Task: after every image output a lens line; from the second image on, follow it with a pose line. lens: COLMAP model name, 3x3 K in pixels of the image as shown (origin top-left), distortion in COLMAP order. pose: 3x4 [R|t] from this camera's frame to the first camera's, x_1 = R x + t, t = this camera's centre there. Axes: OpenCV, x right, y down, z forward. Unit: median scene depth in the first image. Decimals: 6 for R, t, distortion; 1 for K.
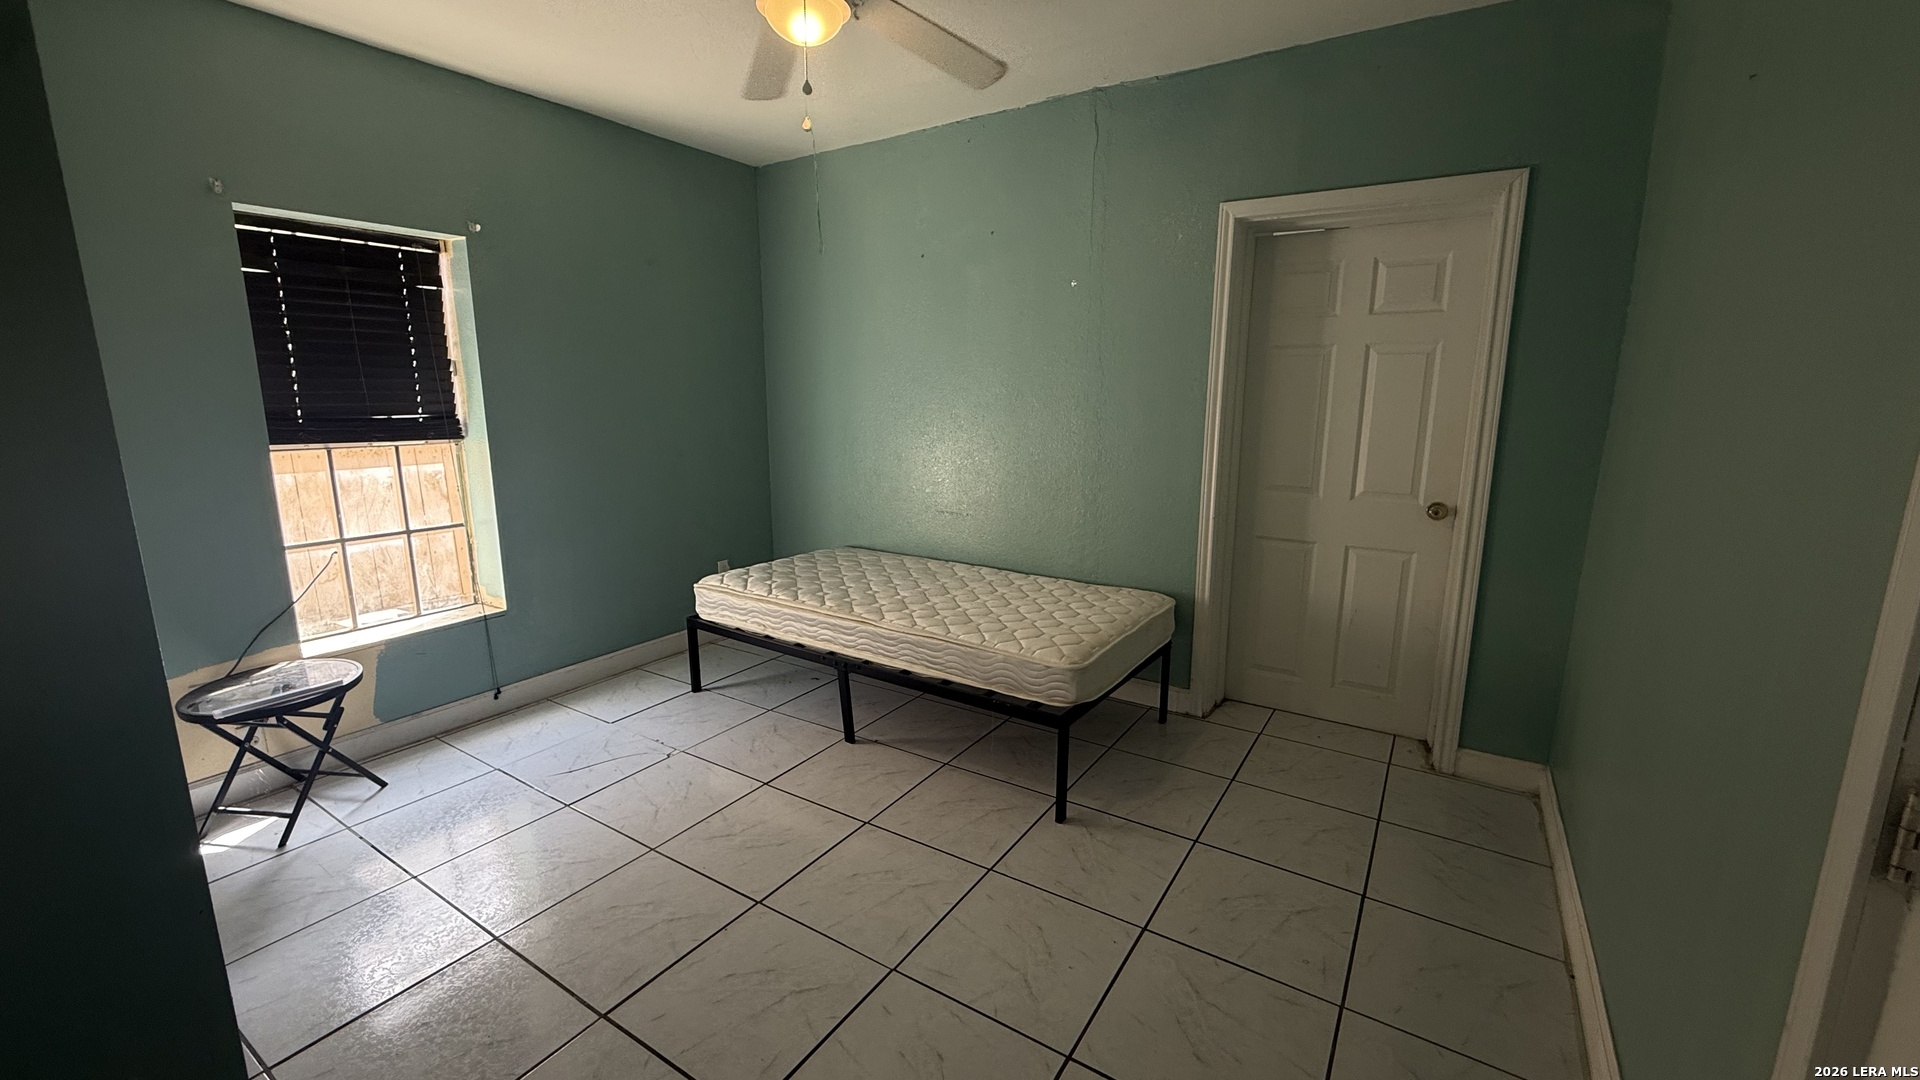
lens RADIAL K [[772.1, 0, 964.5], [0, 772.1, 537.0], [0, 0, 1]] dist [0.001108, 0.000001]
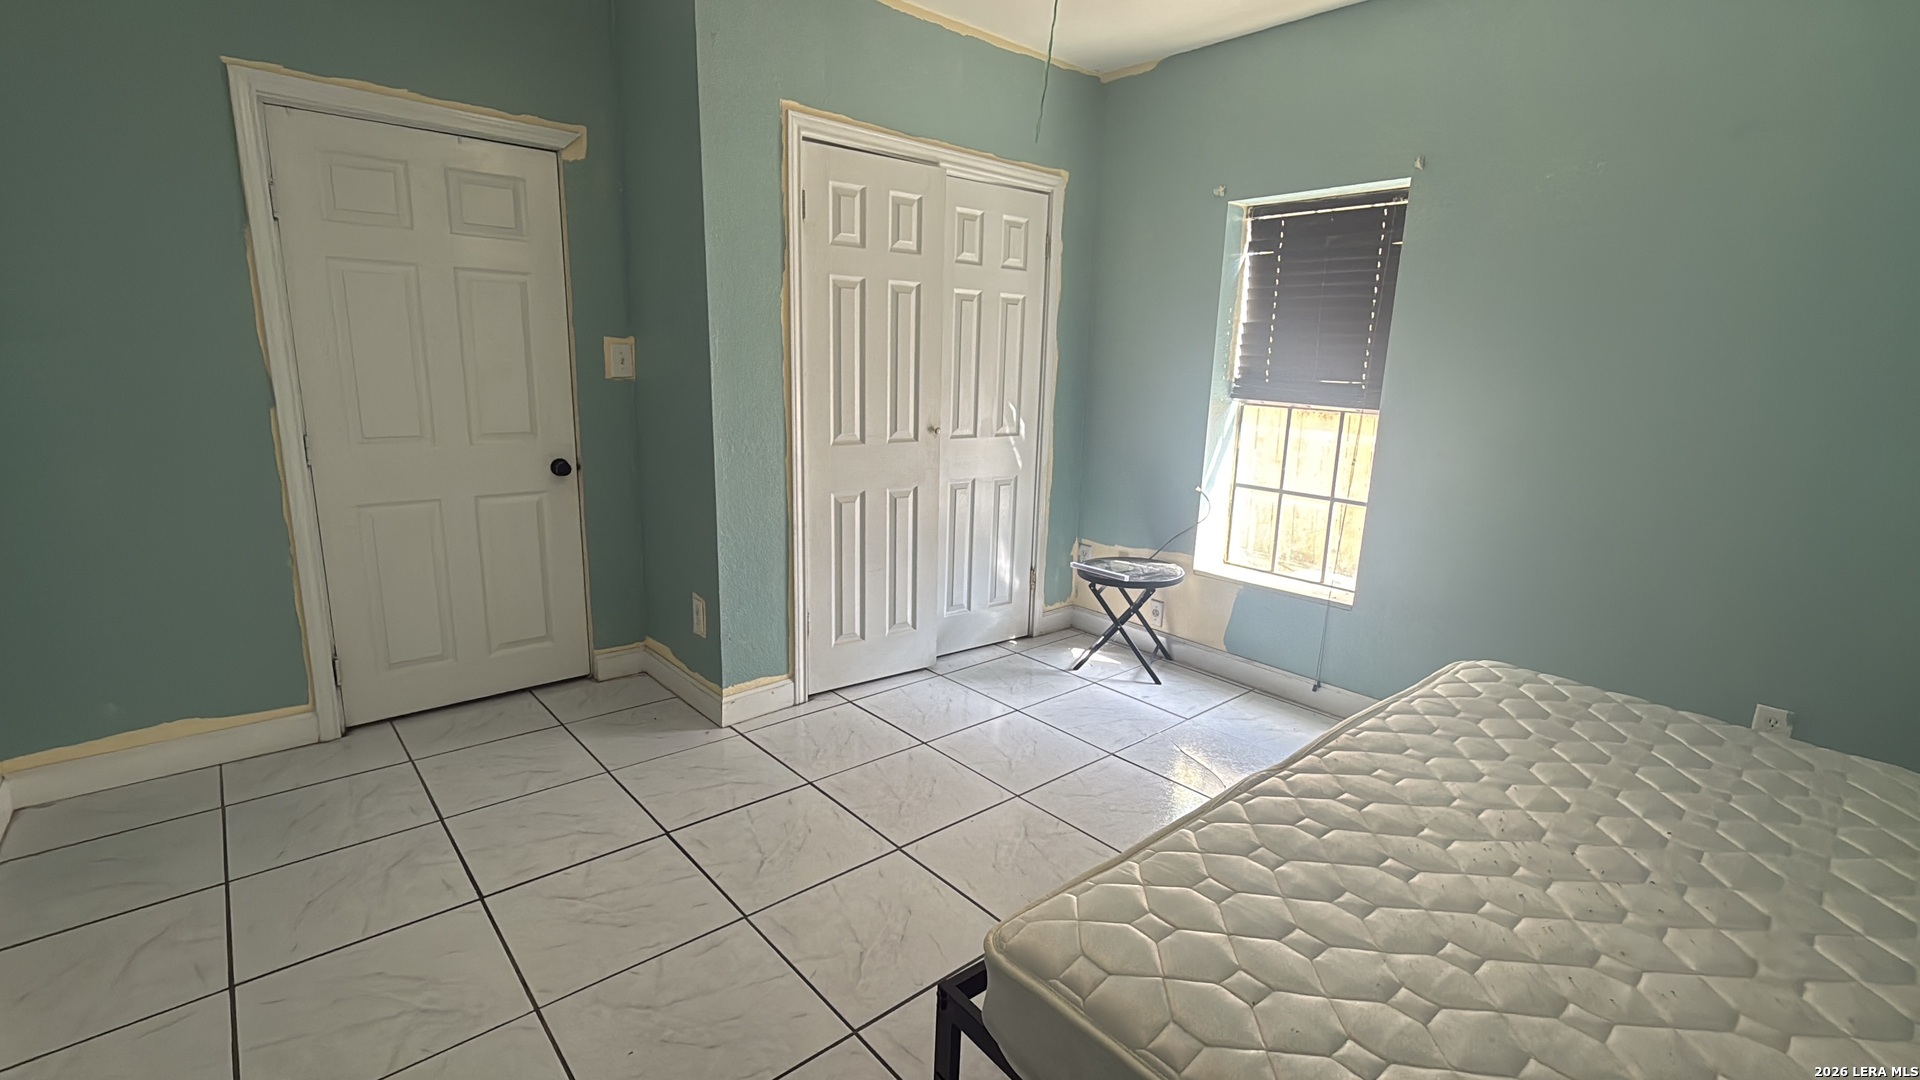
lens RADIAL K [[853.3, 0, 965.6], [0, 853.3, 539.4], [0, 0, 1]] dist [-0.000596, -0.000016]
pose [[-0.277403, 0.194071, -0.940948, 0.471993], [-0.212391, 0.942767, 0.257062, -0.145900], [0.936983, 0.271158, -0.220307, 0.850300]]
